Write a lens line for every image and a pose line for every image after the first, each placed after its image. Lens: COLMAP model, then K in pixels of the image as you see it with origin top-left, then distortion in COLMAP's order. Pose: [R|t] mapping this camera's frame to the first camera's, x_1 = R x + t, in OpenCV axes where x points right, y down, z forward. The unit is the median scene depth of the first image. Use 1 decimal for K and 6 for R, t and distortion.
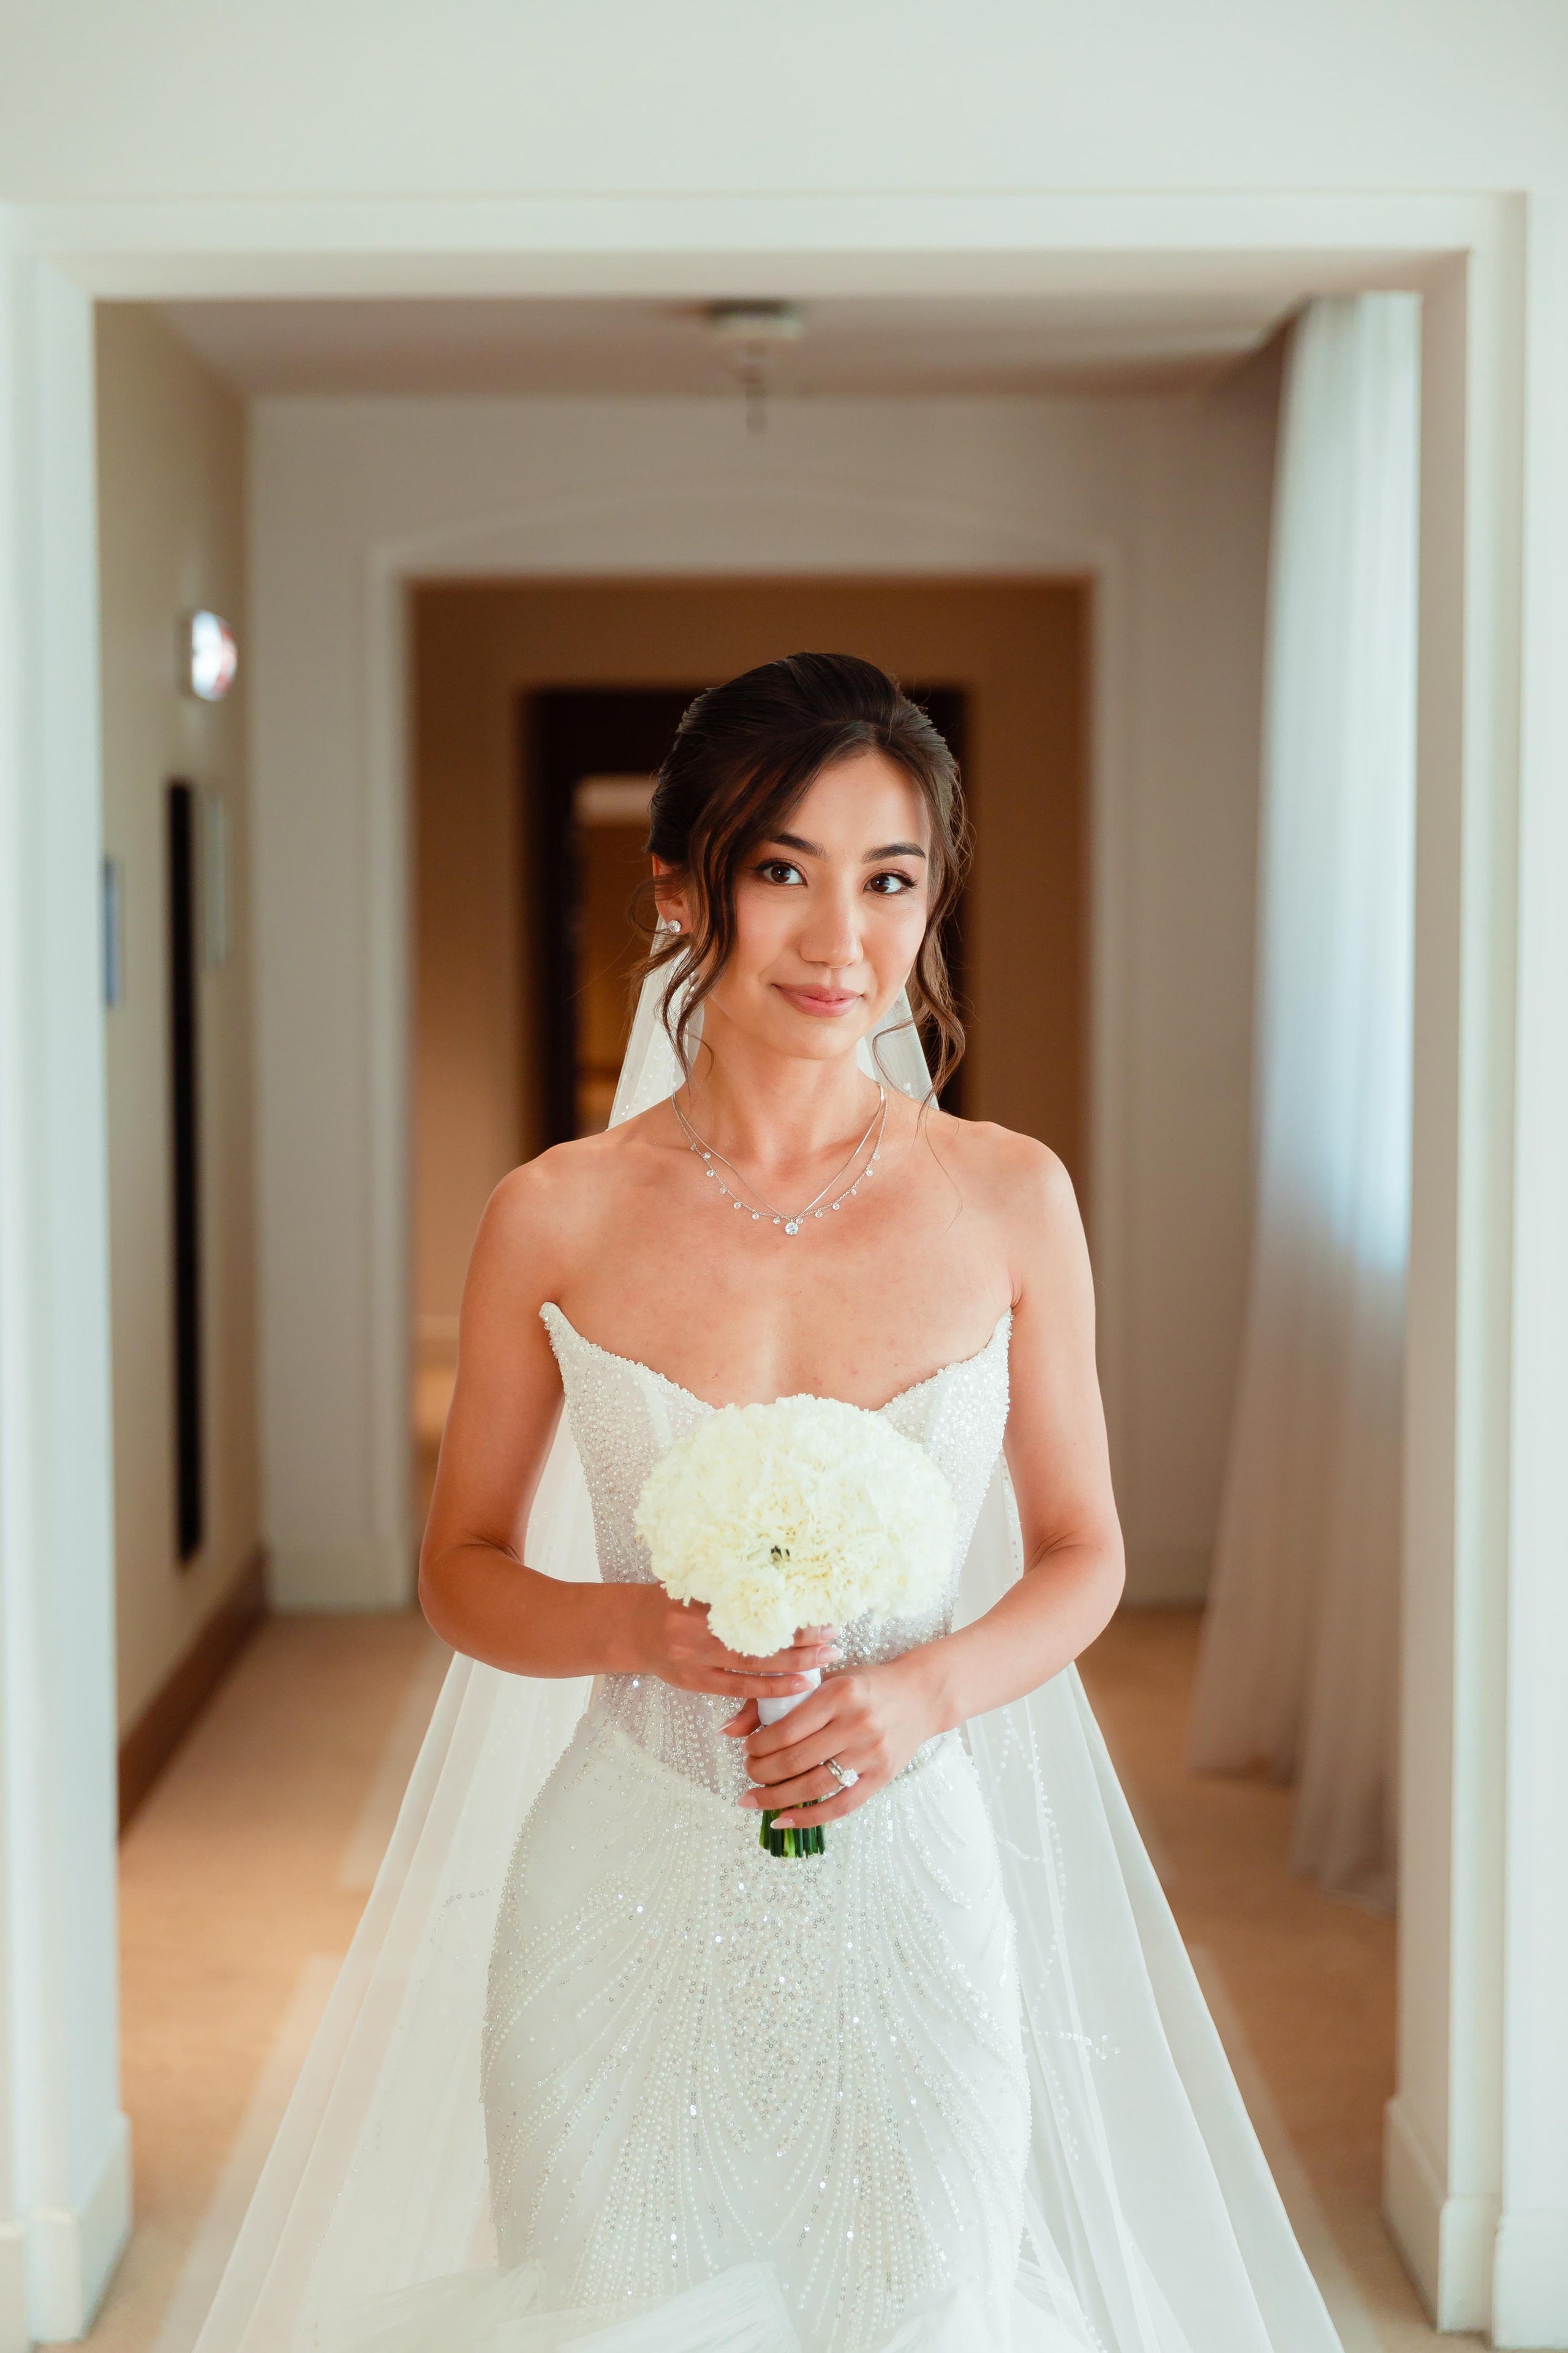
lens RADIAL K [[3922.4, 0, 780.9], [0, 3922.4, 1177.1], [0, 0, 1]] dist [0.017412, 0.000000]
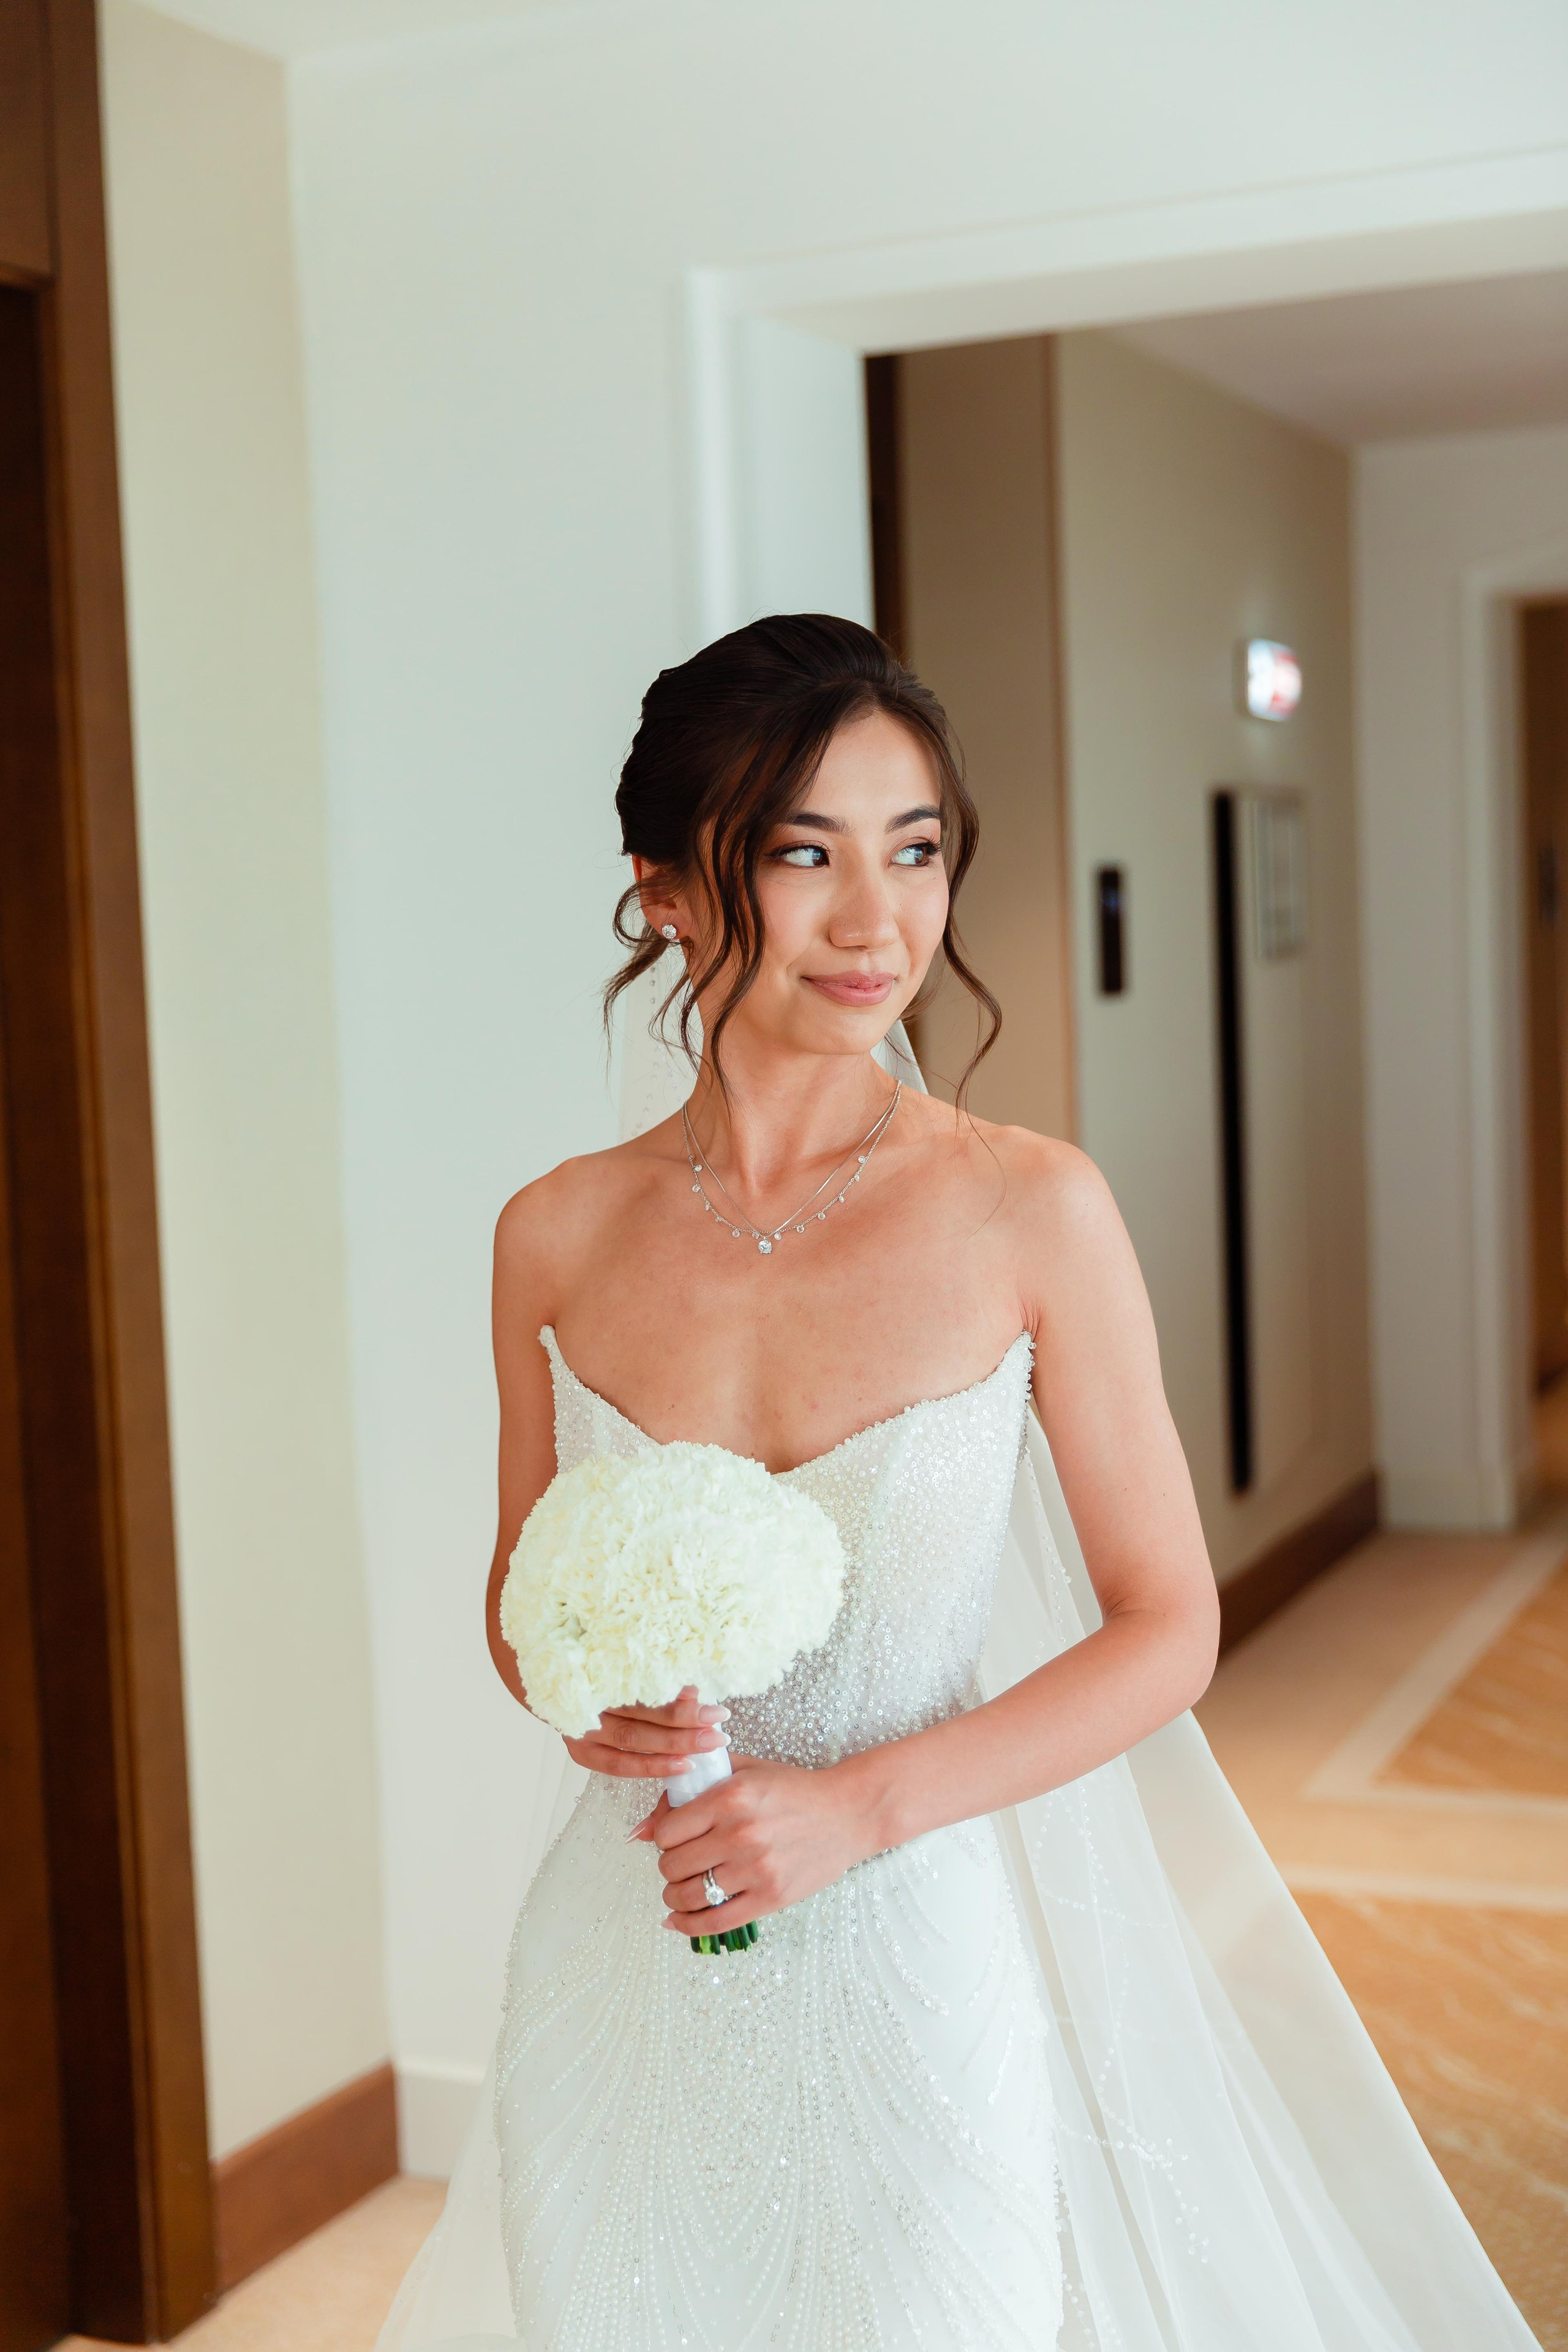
lens RADIAL K [[3199.1, 0, 791.7], [0, 3199.1, 1167.8], [0, 0, 1]] dist [-0.020731, 0.000000]
pose [[0.911635, -0.010729, -0.410861, 0.313624], [0.015839, 0.999834, 0.009035, -0.011686], [0.410696, -0.014744, 0.911653, 0.330136]]
